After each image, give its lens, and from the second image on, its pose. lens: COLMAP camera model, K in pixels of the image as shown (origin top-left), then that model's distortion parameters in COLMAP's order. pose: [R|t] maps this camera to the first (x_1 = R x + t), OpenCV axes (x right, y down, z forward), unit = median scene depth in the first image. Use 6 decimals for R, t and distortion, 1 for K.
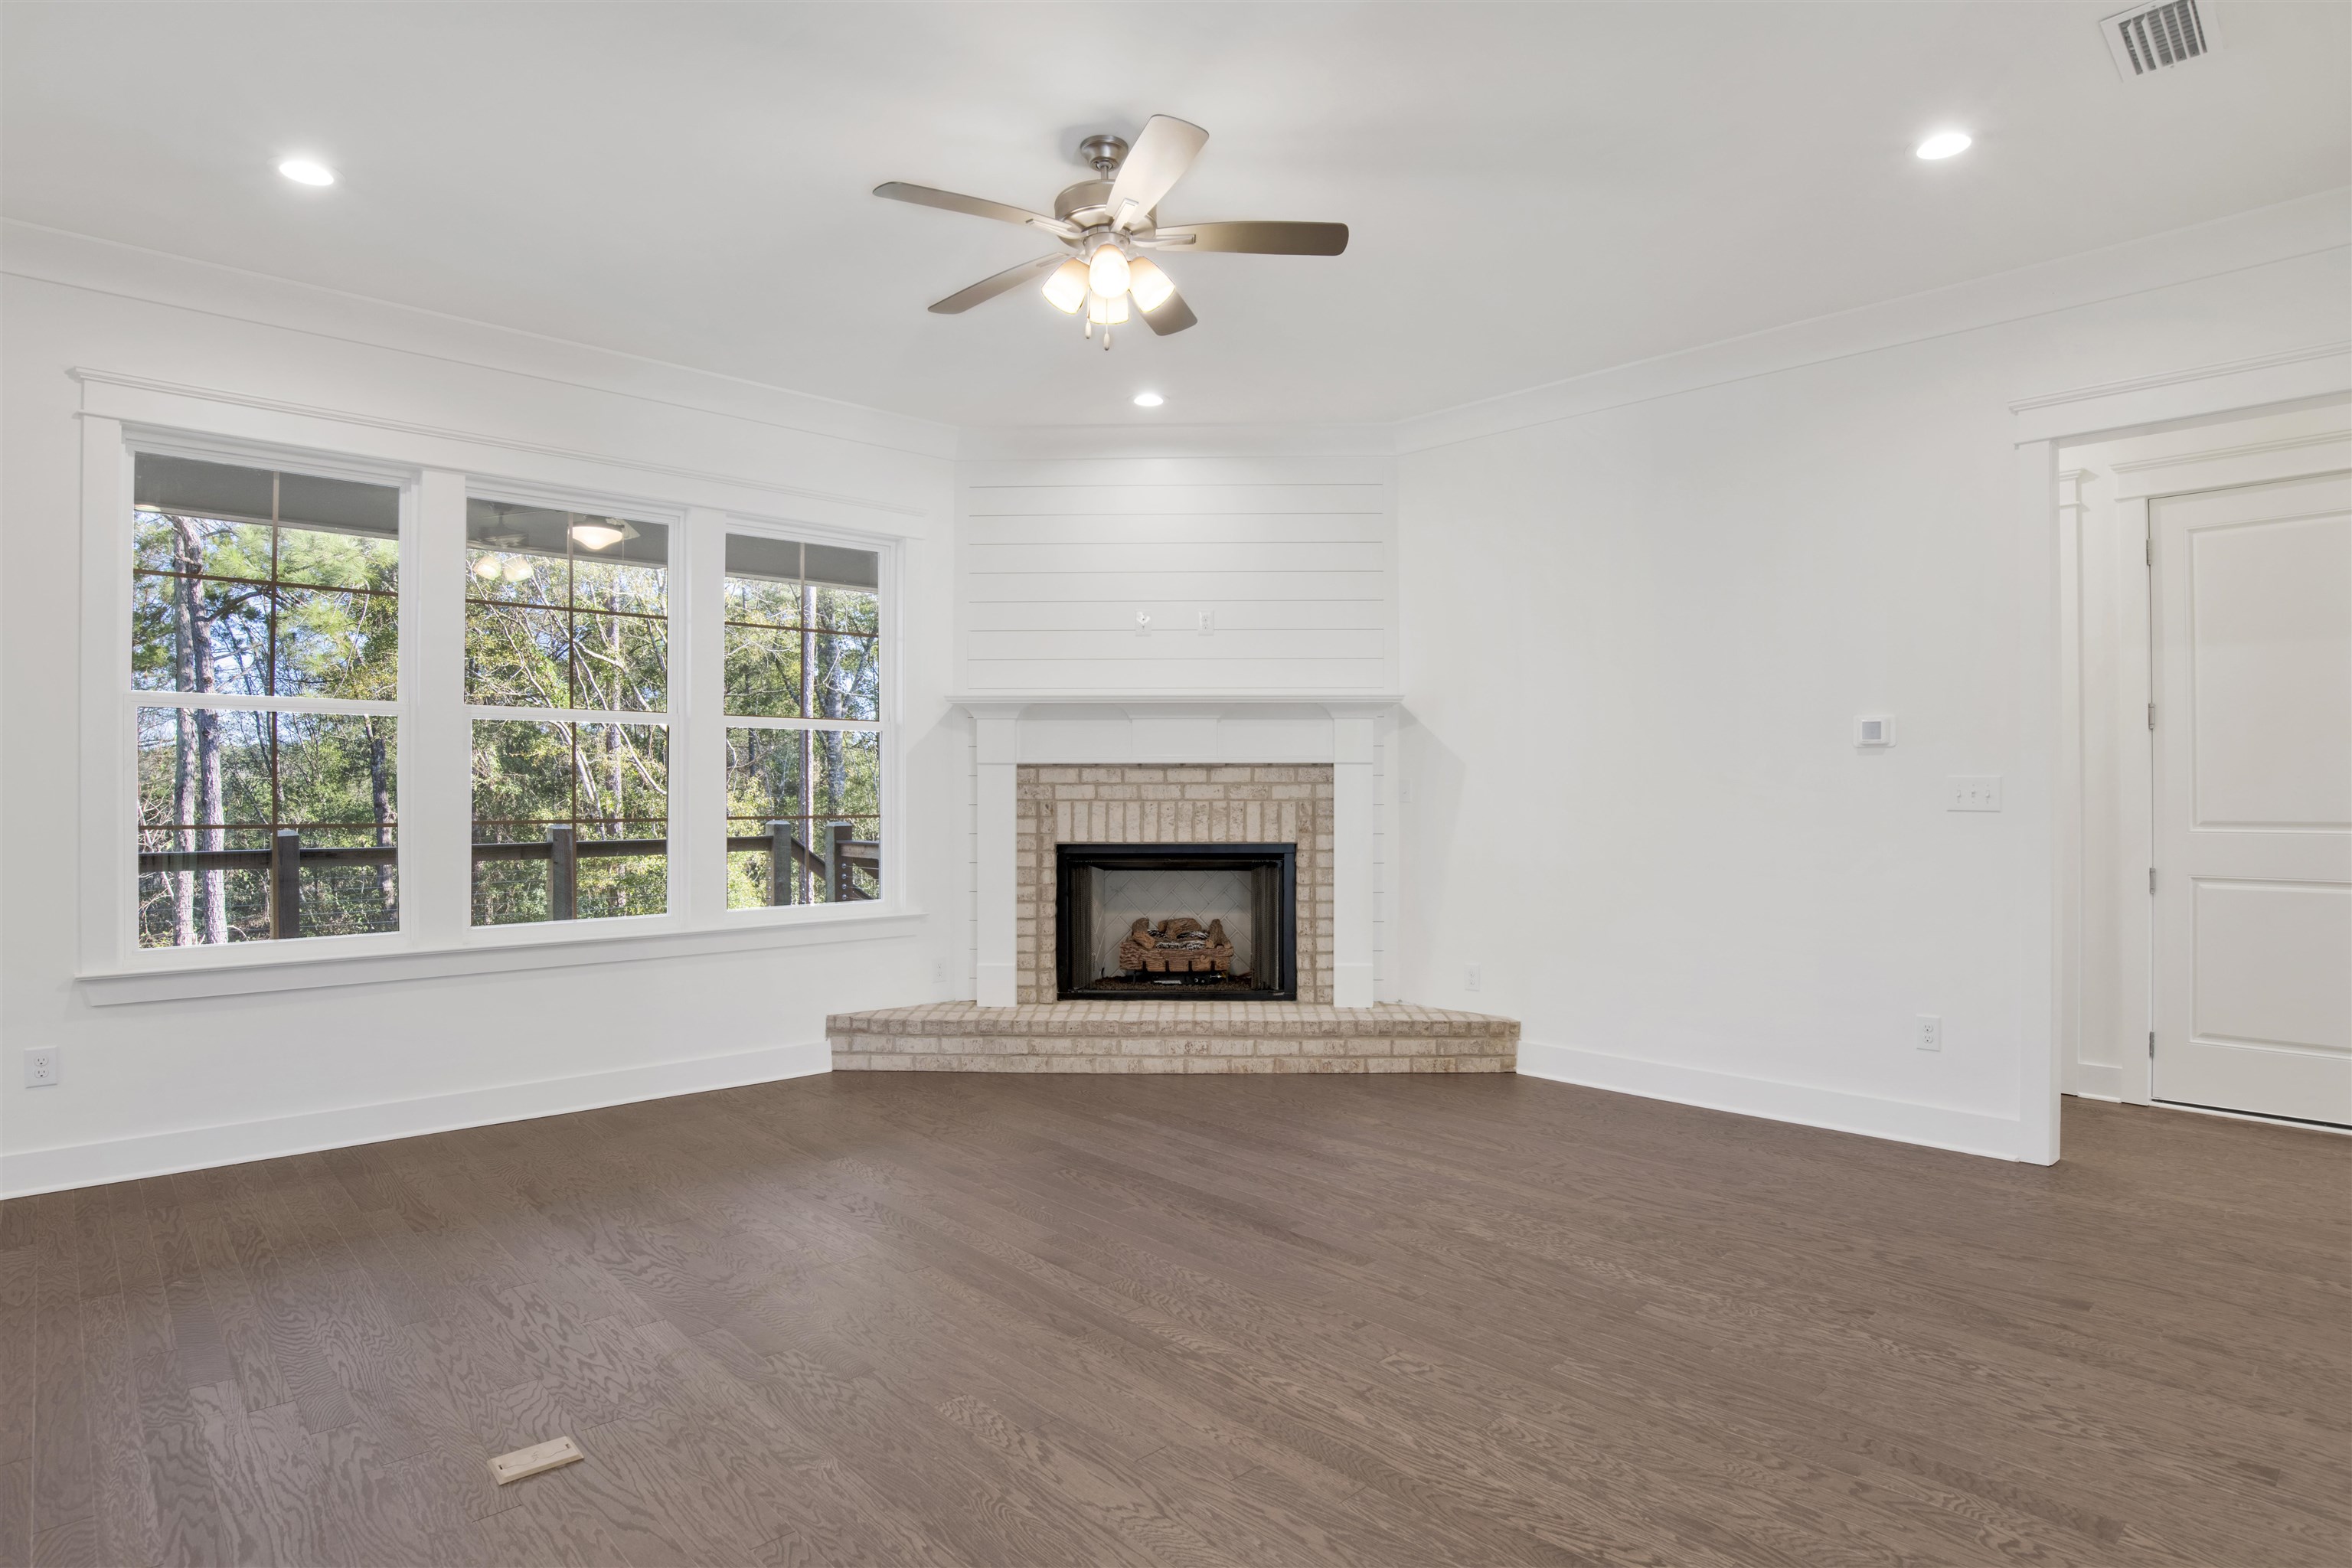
lens RADIAL K [[1253.8, 0, 1176.0], [0, 1253.8, 784.0], [0, 0, 1]] dist [-0.062771, 0.000887]
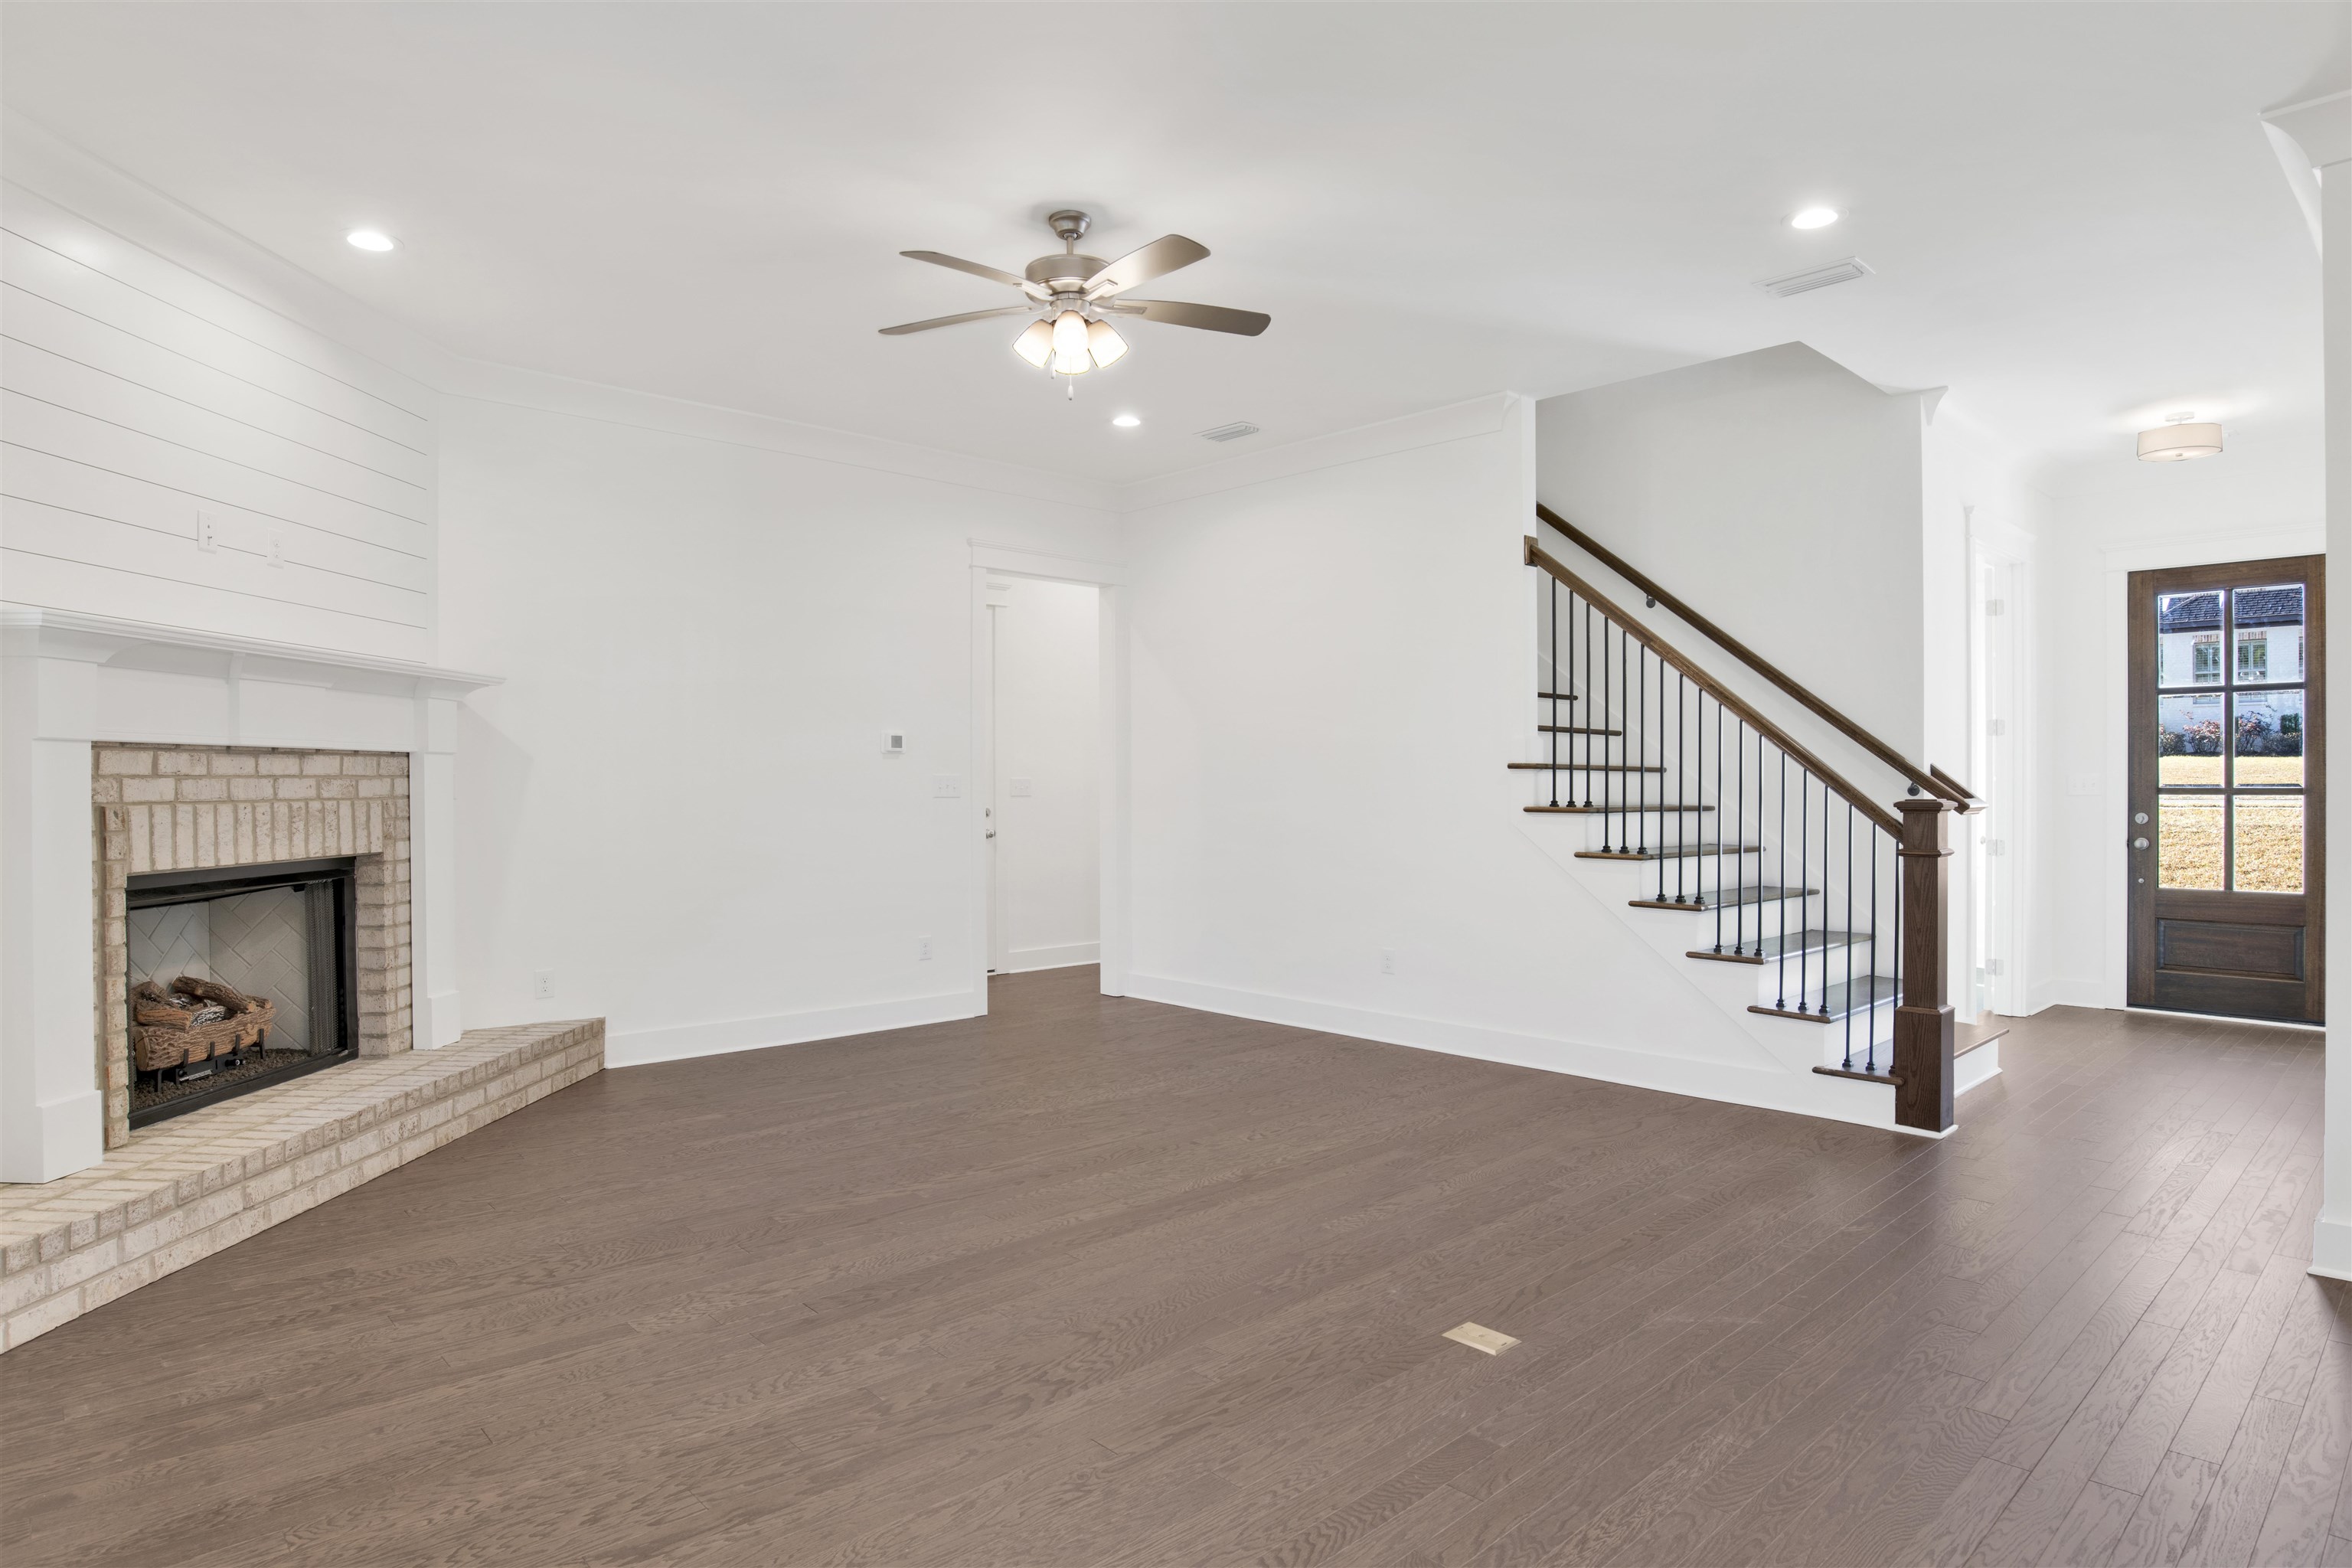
lens RADIAL K [[1299.8, 0, 1184.8], [0, 1299.8, 787.6], [0, 0, 1]] dist [-0.082727, 0.030951]
pose [[0.000092, -0.004736, 0.999989, -0.736601], [-0.003870, 0.999981, 0.004736, 0.000589], [-0.999993, -0.003870, 0.000074, 0.529964]]
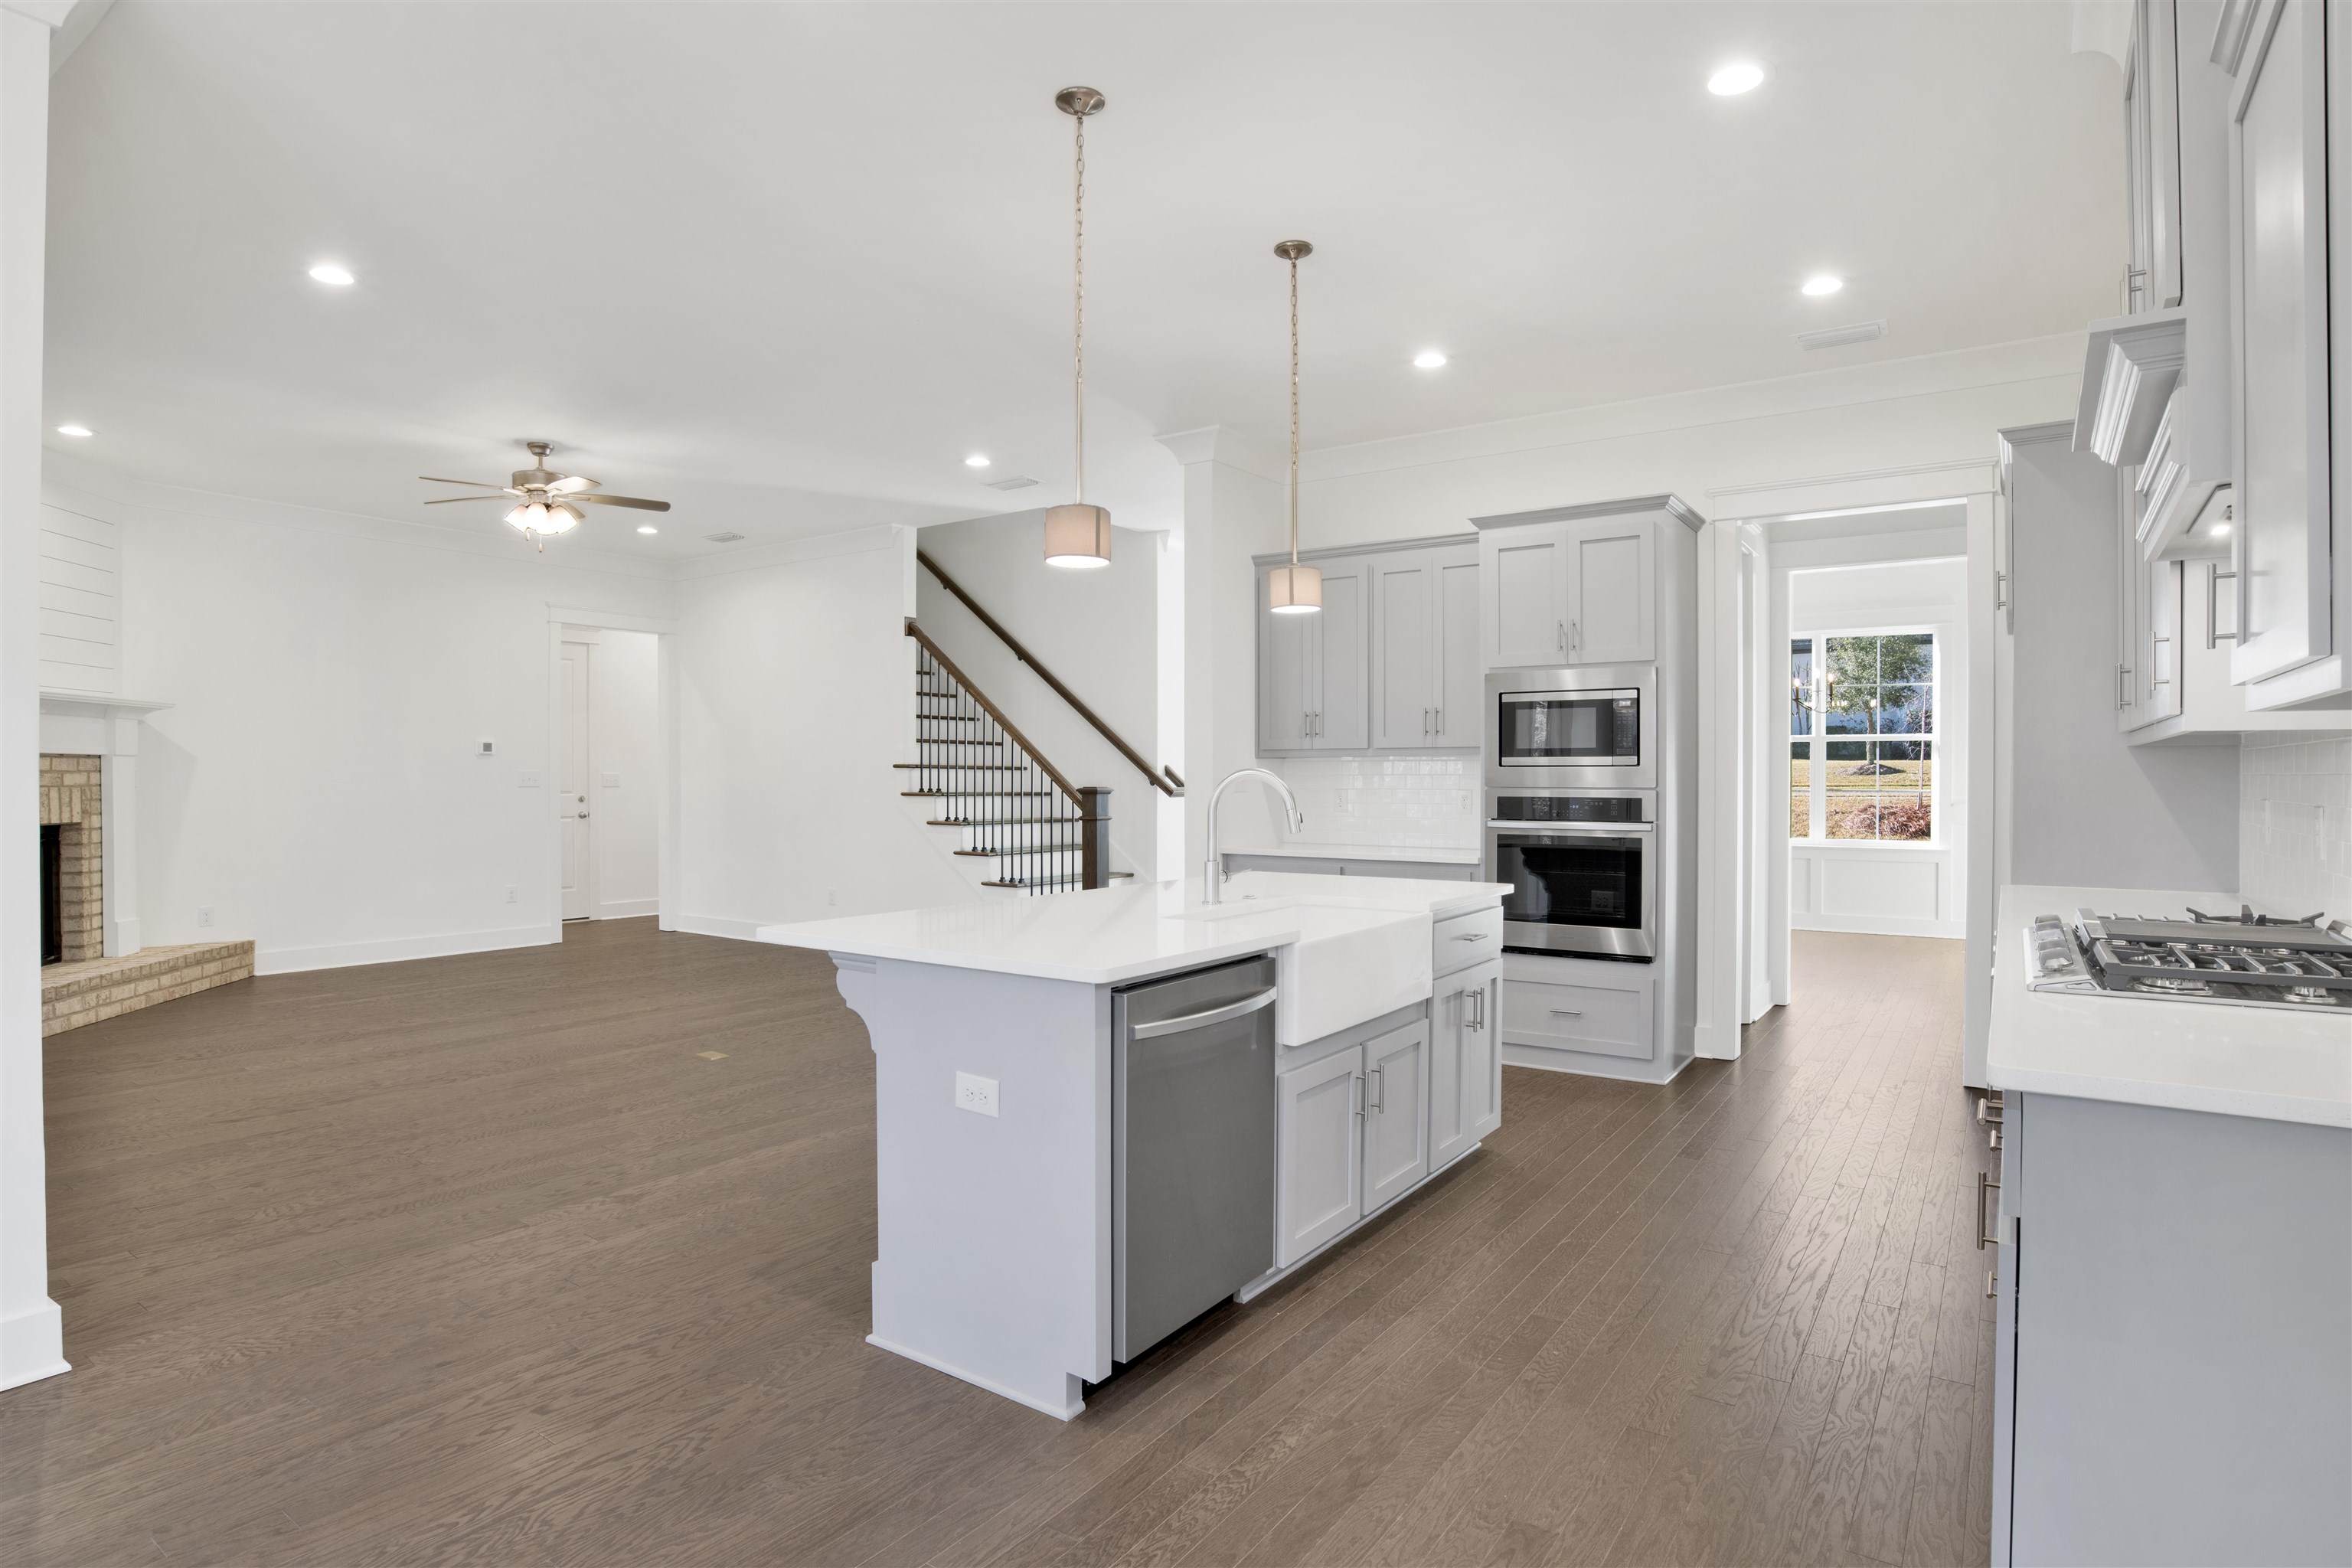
lens RADIAL K [[1244.3, 0, 1183.3], [0, 1244.3, 785.3], [0, 0, 1]] dist [-0.064797, 0.019645]
pose [[-0.202787, -0.006820, 0.979199, -1.272316], [-0.005563, 0.999968, 0.005813, 0.000028], [-0.979207, -0.004268, -0.202818, 0.236231]]
